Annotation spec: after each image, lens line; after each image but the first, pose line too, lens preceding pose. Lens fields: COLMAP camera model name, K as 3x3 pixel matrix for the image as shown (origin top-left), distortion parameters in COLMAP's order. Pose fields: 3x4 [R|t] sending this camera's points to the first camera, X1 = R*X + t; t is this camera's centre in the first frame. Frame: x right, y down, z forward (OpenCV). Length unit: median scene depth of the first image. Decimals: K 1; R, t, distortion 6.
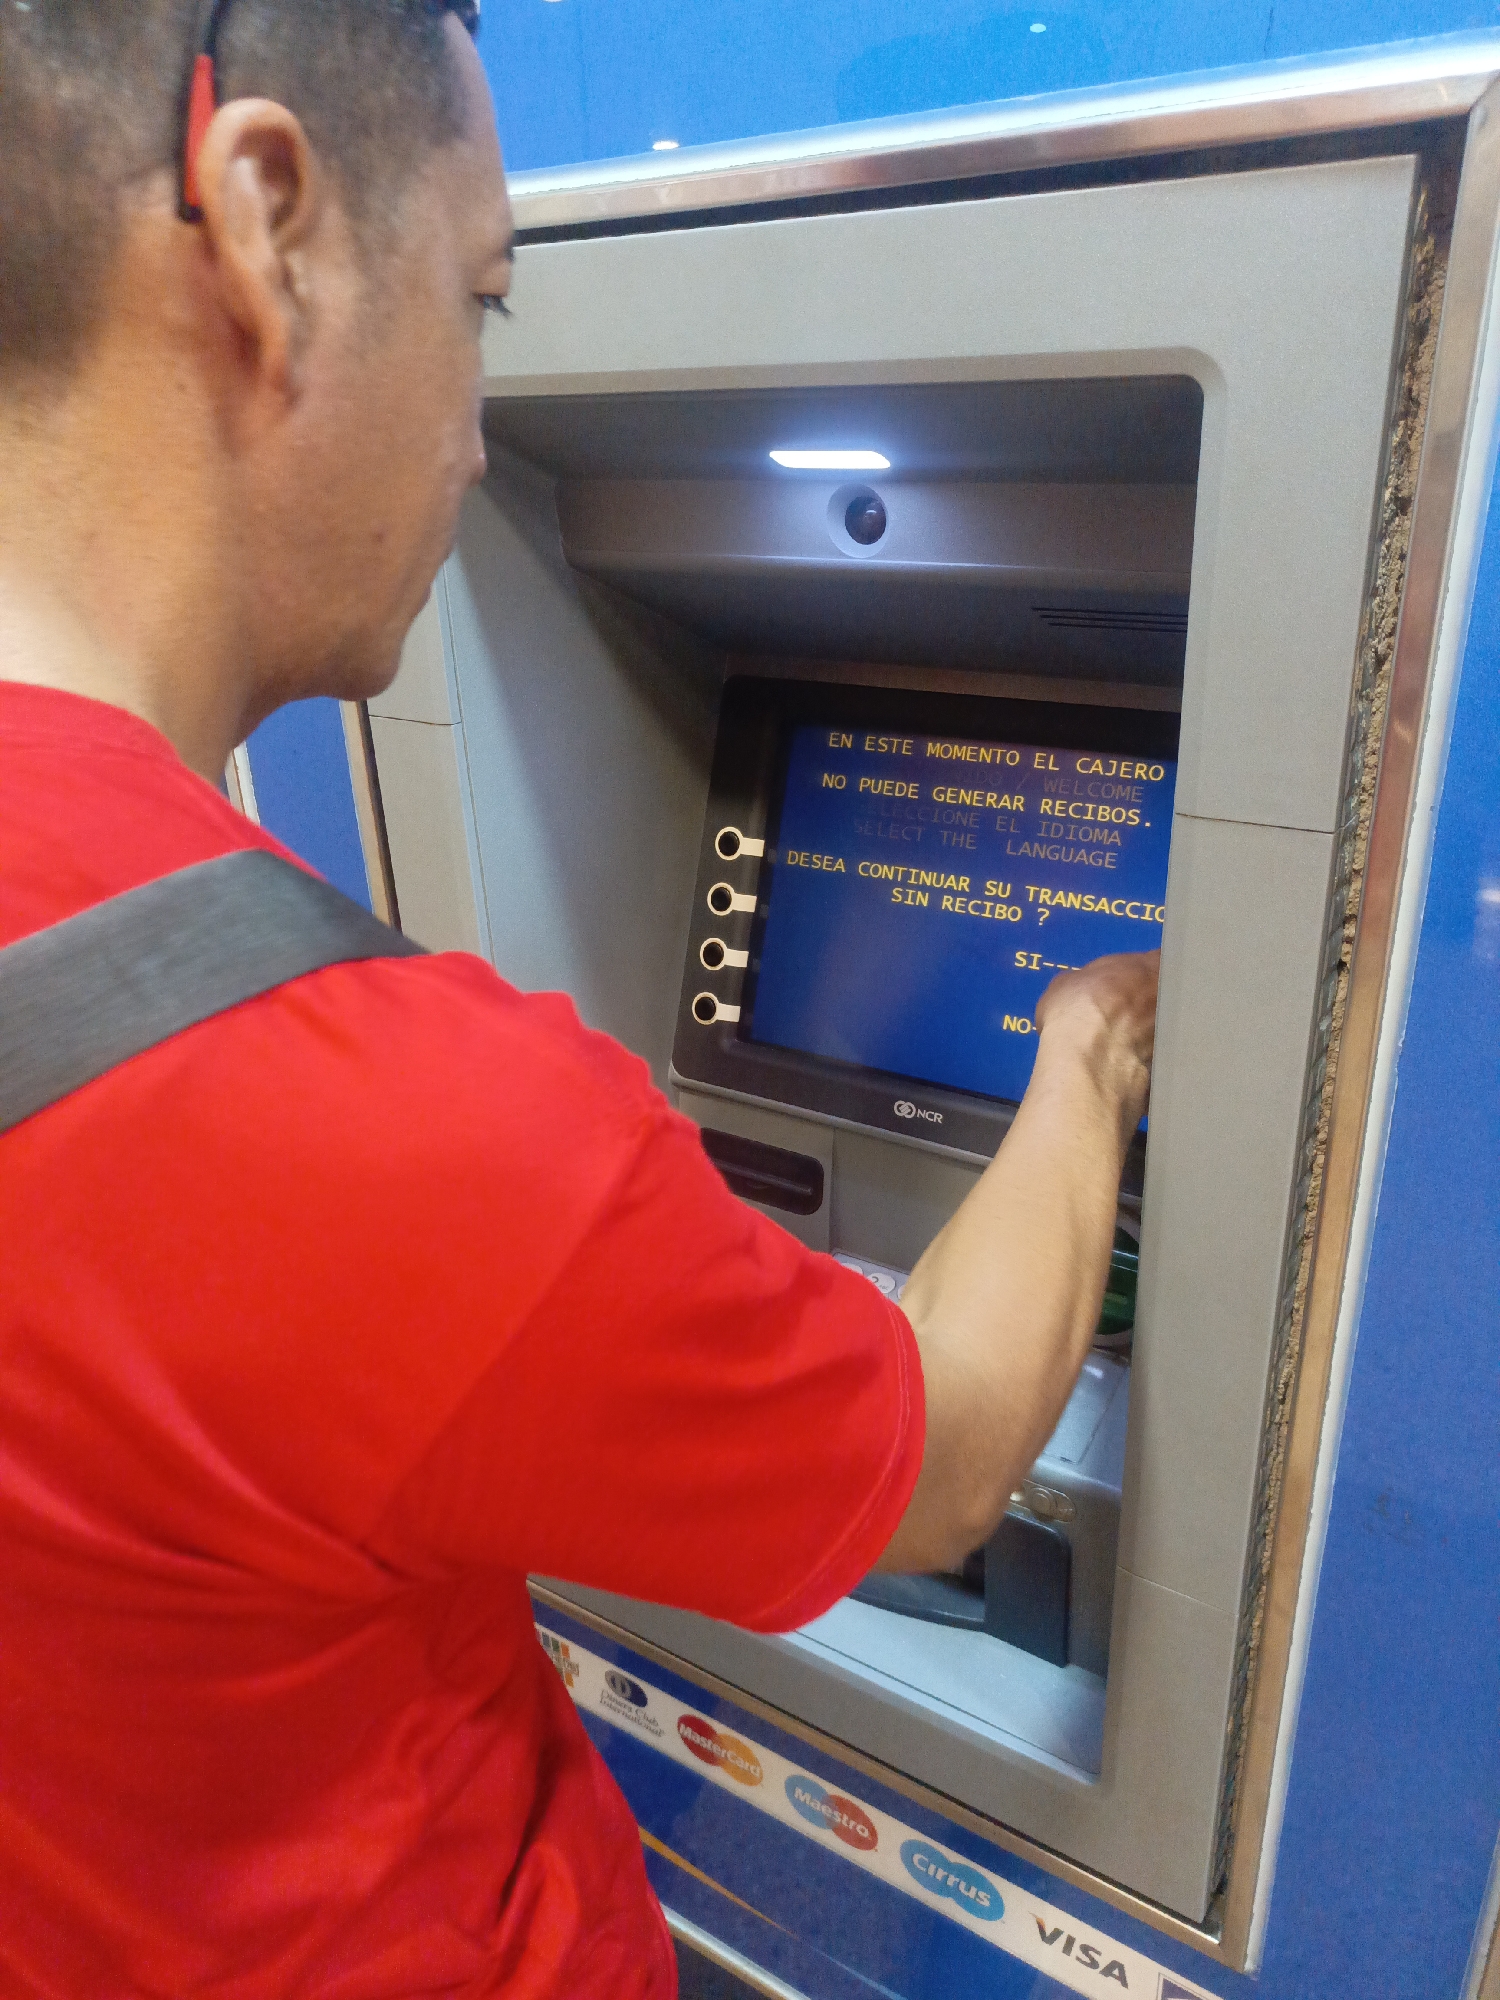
lens RADIAL K [[1481.9, 0, 750.0], [0, 1481.9, 1000.0], [0, 0, 1]] dist [0.034443, -0.030011]
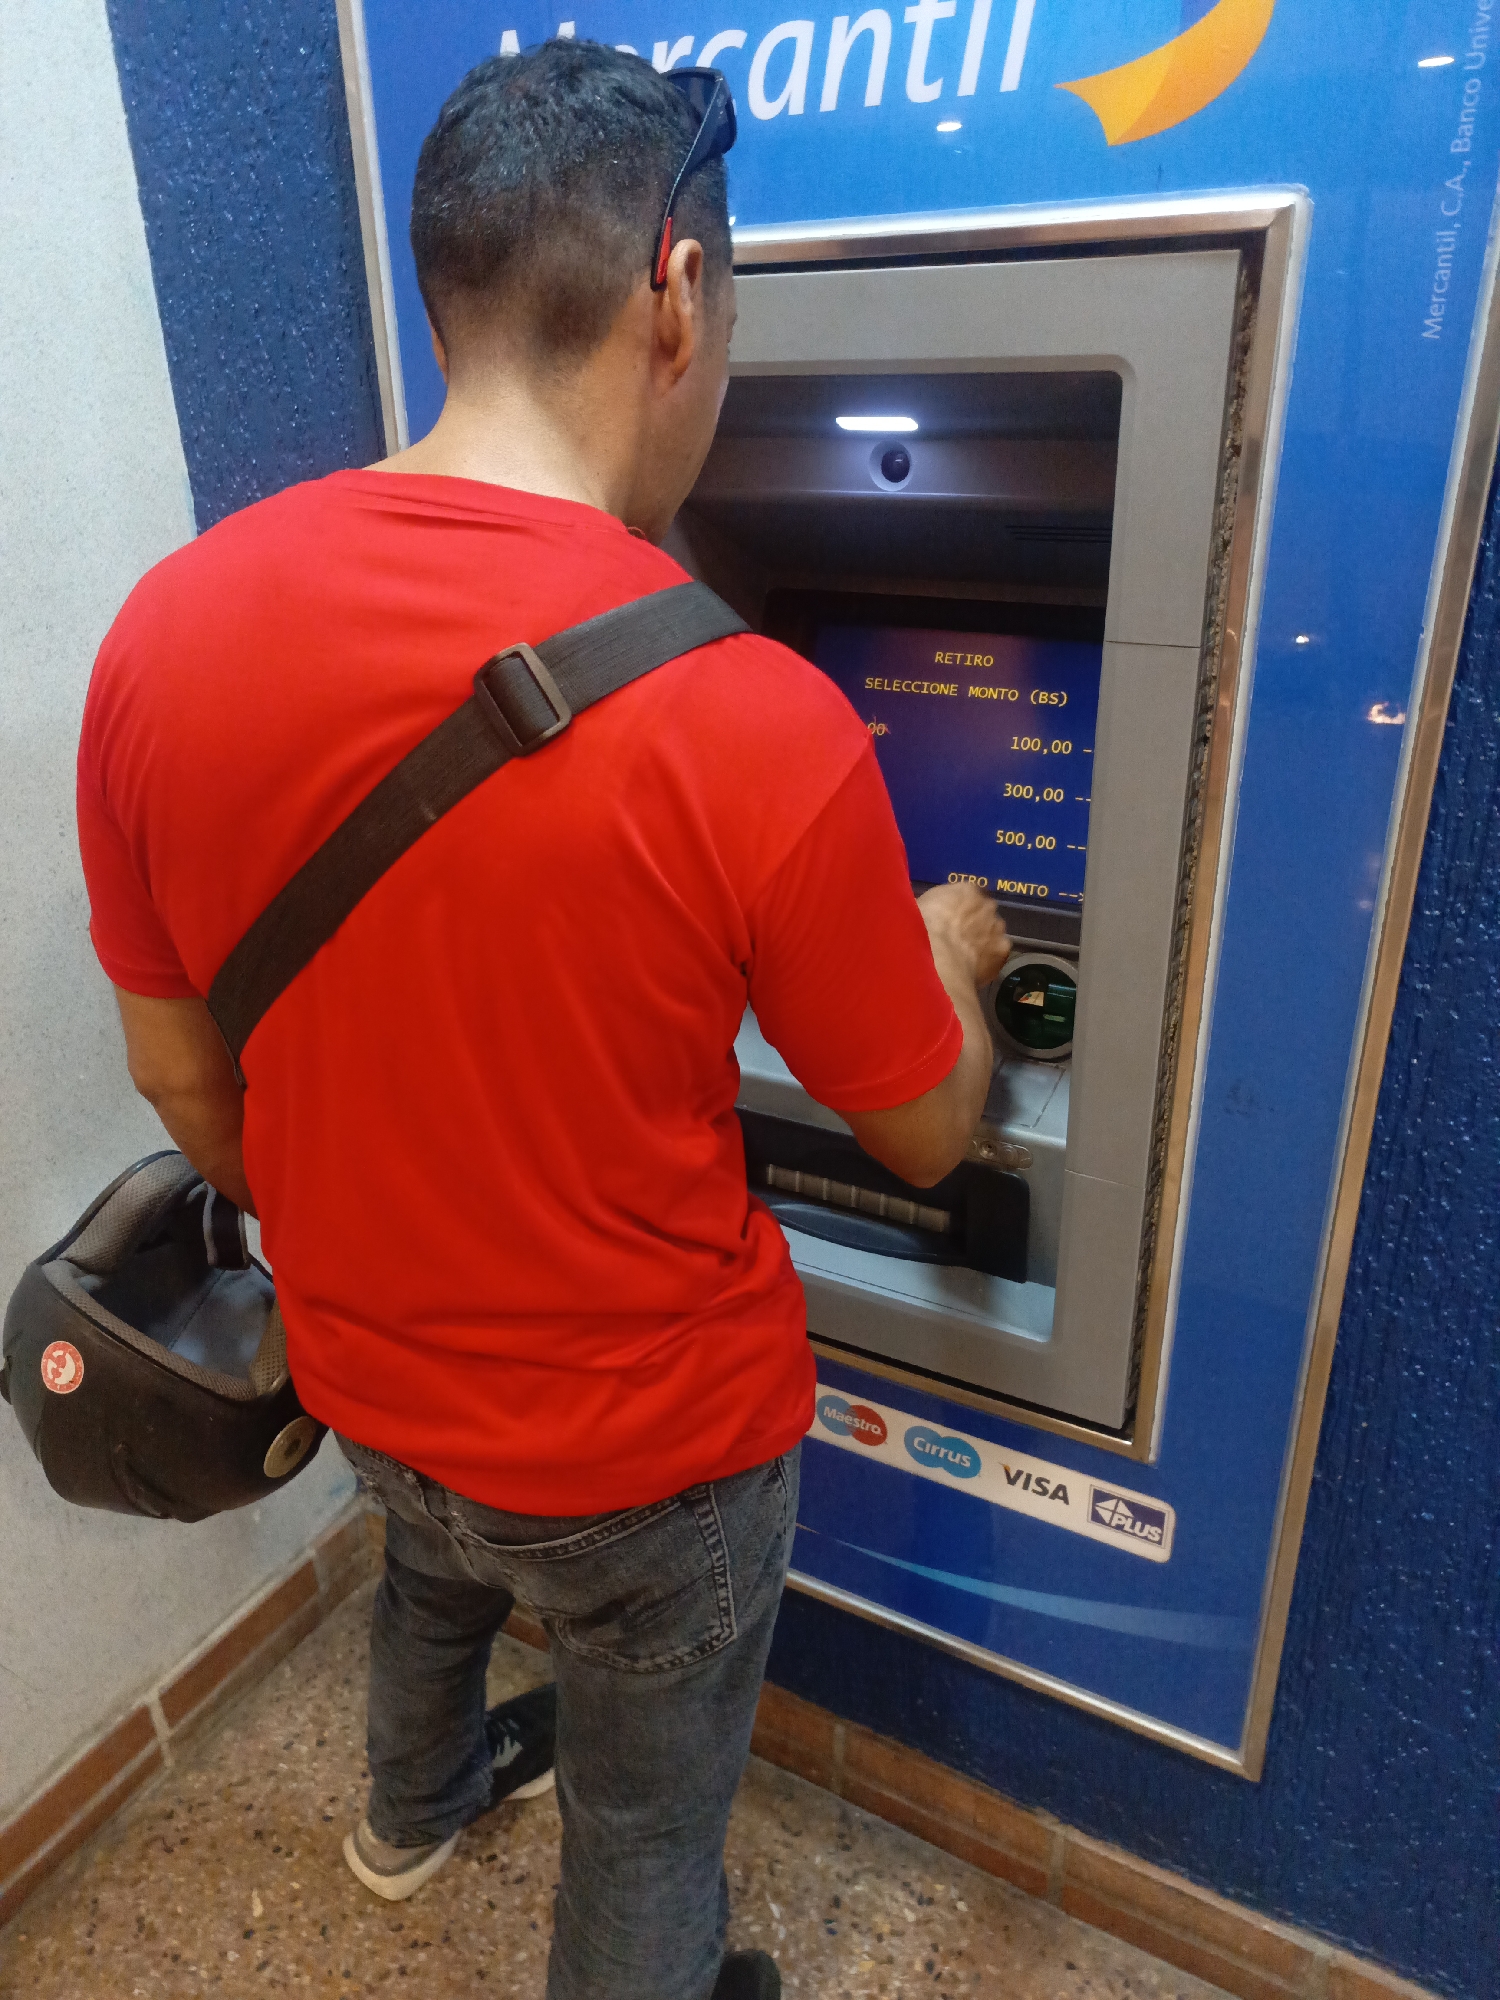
lens RADIAL K [[1481.9, 0, 750.0], [0, 1481.9, 1000.0], [0, 0, 1]] dist [0.034443, -0.030011]
pose [[0.998208, -0.005575, 0.059586, -0.196576], [0.005347, 0.999978, 0.003976, 0.252097], [-0.059607, -0.003650, 0.998215, -0.588730]]
